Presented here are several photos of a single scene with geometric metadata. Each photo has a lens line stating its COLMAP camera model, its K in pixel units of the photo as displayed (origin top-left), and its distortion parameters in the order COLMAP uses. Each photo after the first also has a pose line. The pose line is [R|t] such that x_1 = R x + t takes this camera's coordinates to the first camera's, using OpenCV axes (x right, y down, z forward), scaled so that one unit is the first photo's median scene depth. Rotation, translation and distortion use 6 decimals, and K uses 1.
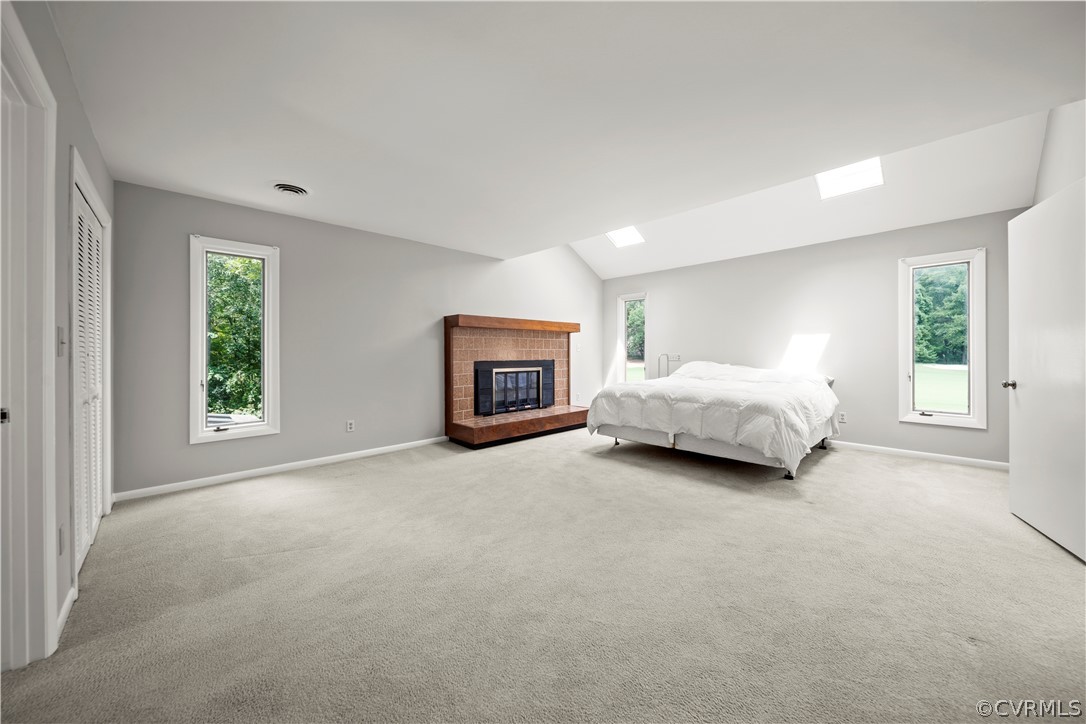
lens RADIAL K [[382.3, 0, 544.9], [0, 382.3, 349.9], [0, 0, 1]] dist [0.000685, -0.002211]
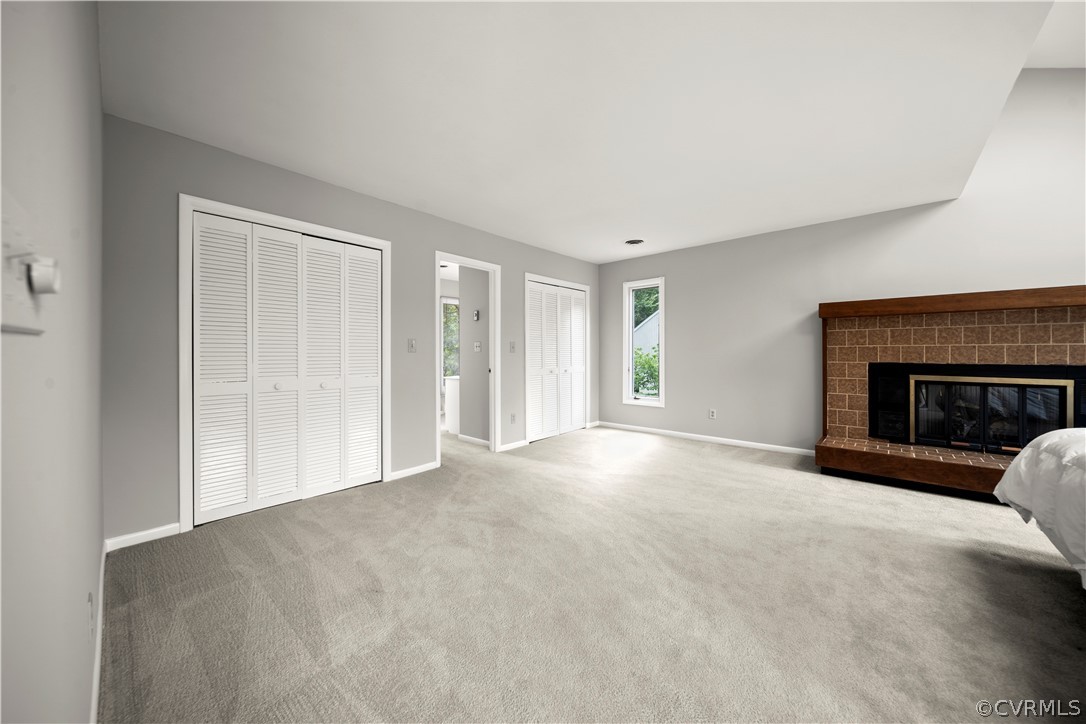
lens RADIAL K [[382.3, 0, 544.9], [0, 382.3, 349.9], [0, 0, 1]] dist [0.000685, -0.002211]
pose [[0.071353, -0.003266, -0.997446, 0.495008], [0.006810, 0.999973, -0.002787, 0.003459], [0.997428, -0.006594, 0.071373, 0.330432]]
